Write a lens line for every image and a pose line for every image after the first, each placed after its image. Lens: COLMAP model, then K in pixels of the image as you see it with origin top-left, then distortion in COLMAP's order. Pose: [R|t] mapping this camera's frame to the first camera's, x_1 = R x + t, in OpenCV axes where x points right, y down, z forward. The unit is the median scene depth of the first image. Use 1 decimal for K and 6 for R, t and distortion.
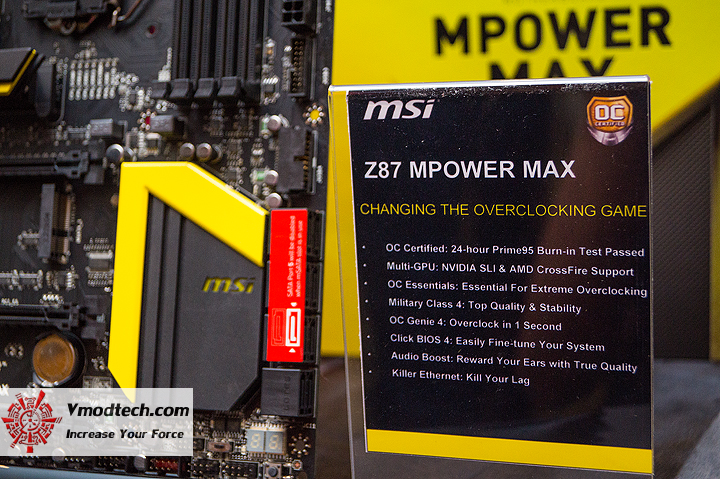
lens RADIAL K [[1223.5, 0, 360.0], [0, 1223.5, 239.5], [0, 0, 1]] dist [-0.061832, 0.029474]
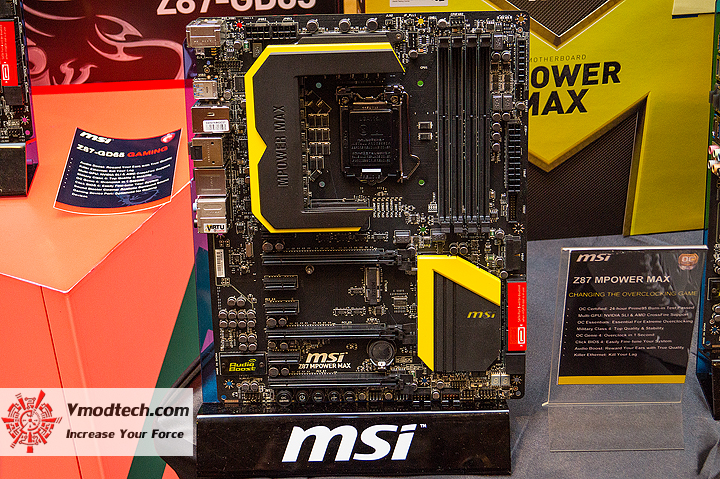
lens RADIAL K [[1223.5, 0, 360.0], [0, 1223.5, 239.5], [0, 0, 1]] dist [-0.061832, 0.029474]
pose [[0.948067, -0.149852, 0.280560, -0.966917], [0.035042, 0.925906, 0.376126, -0.966262], [-0.316135, -0.346761, 0.883072, -0.785780]]
